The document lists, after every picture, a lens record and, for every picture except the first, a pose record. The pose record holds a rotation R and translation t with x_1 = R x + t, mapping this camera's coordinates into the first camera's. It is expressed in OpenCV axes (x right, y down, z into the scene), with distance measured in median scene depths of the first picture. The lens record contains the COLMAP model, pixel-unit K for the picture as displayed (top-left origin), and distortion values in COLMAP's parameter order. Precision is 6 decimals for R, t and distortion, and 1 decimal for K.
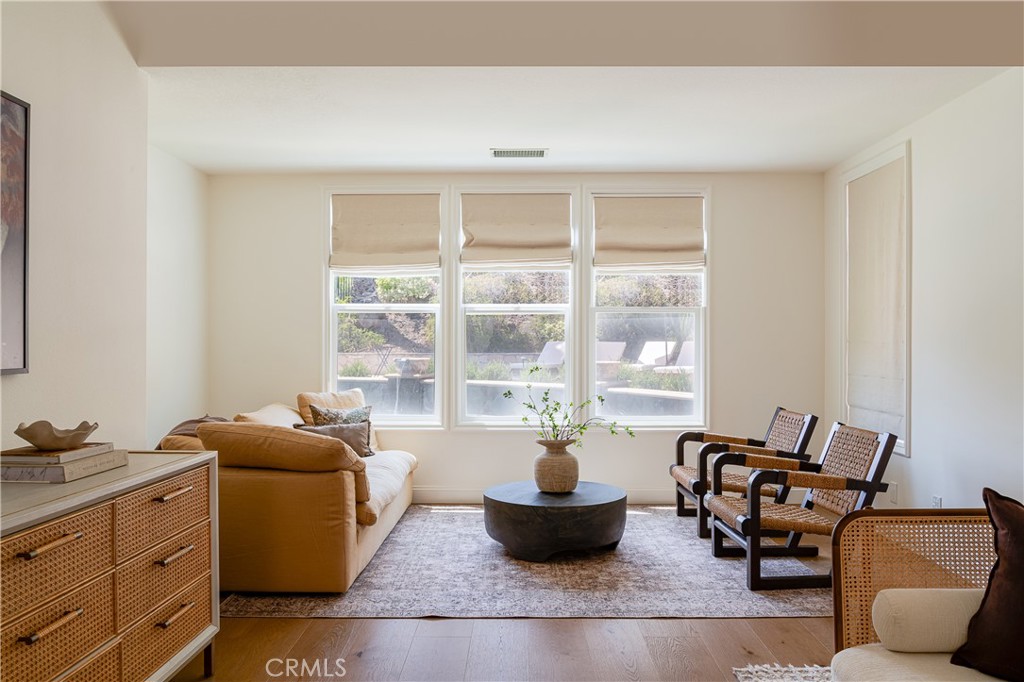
lens RADIAL K [[776.8, 0, 514.4], [0, 776.8, 350.9], [0, 0, 1]] dist [-0.003318, 0.002917]
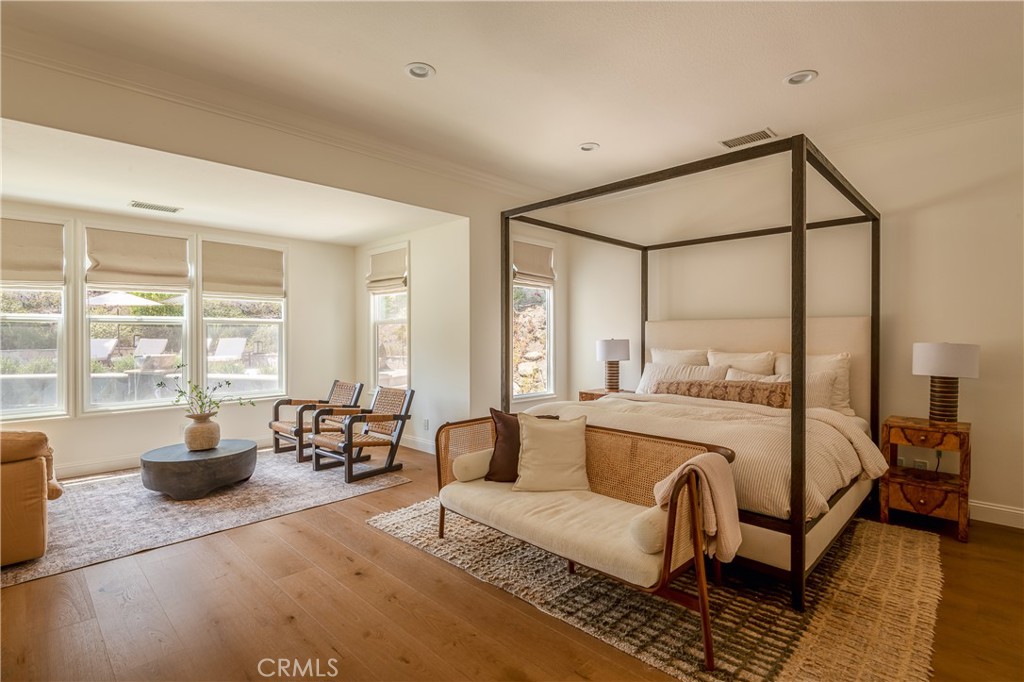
lens RADIAL K [[497.2, 0, 512.0], [0, 497.2, 341.0], [0, 0, 1]] dist [0.001131, 0.000222]
pose [[0.696605, -0.013541, 0.717327, -0.232489], [0.013377, 0.999893, 0.005884, -0.020643], [-0.717330, 0.005497, 0.696712, -0.069494]]
